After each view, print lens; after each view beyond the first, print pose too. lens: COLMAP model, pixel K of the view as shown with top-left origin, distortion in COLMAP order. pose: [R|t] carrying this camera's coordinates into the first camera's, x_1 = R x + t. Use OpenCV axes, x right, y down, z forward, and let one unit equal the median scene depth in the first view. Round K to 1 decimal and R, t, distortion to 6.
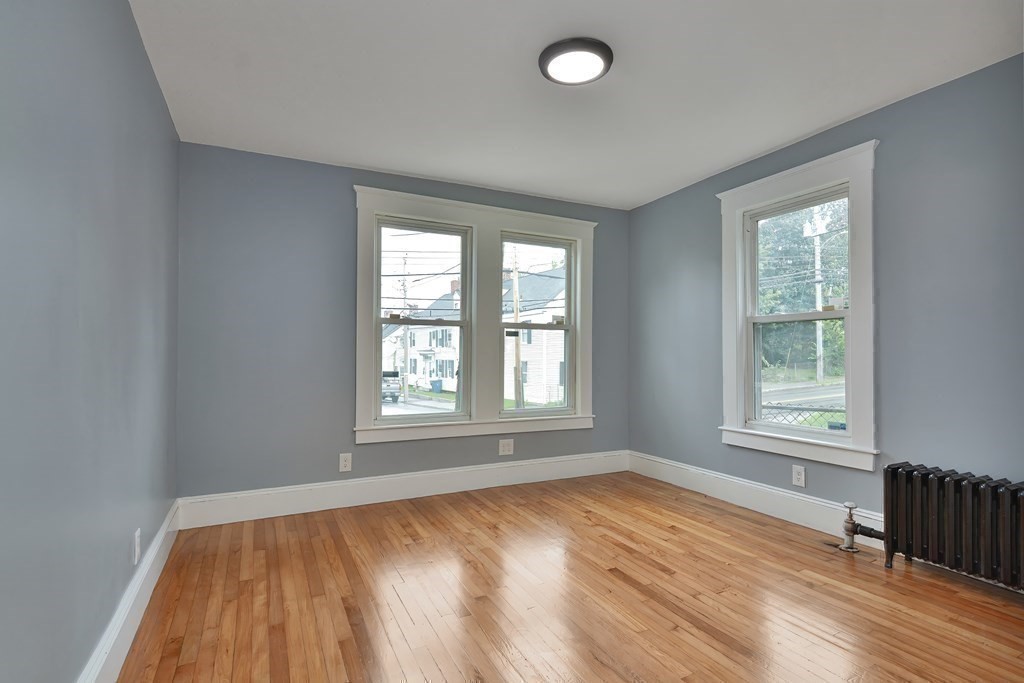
lens RADIAL K [[499.4, 0, 508.7], [0, 499.4, 347.1], [0, 0, 1]] dist [-0.001077, -0.000212]
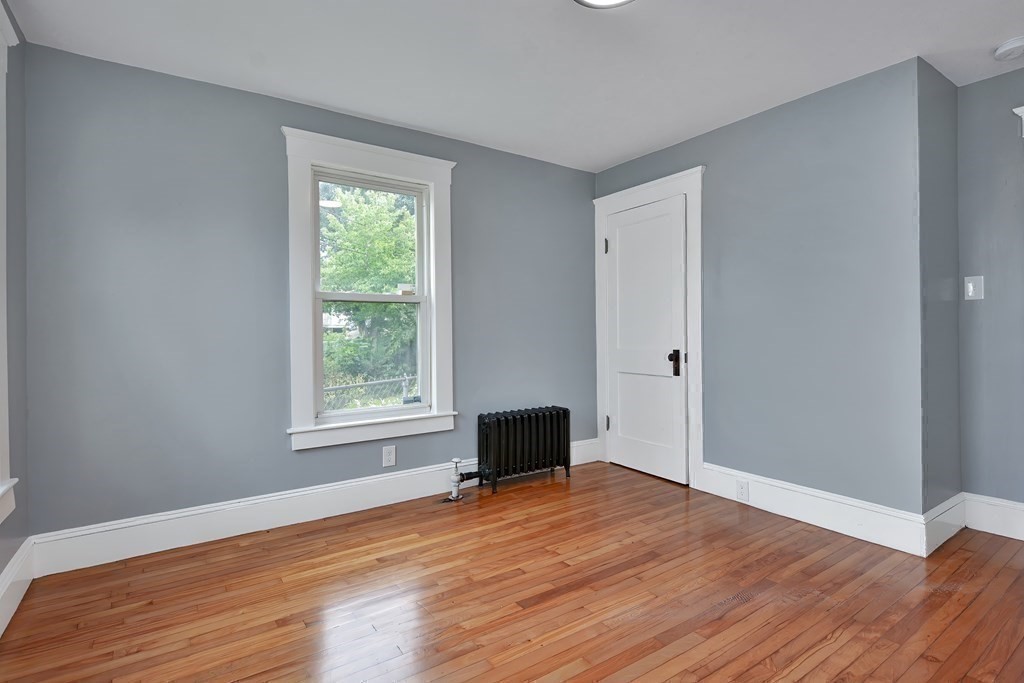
lens RADIAL K [[510.8, 0, 512.6], [0, 510.8, 336.4], [0, 0, 1]] dist [-0.000929, 0.000010]
pose [[-0.143737, -0.004521, 0.989606, -0.479993], [-0.003836, 0.999985, 0.004011, 0.011793], [-0.989609, -0.003220, -0.143752, 0.915730]]
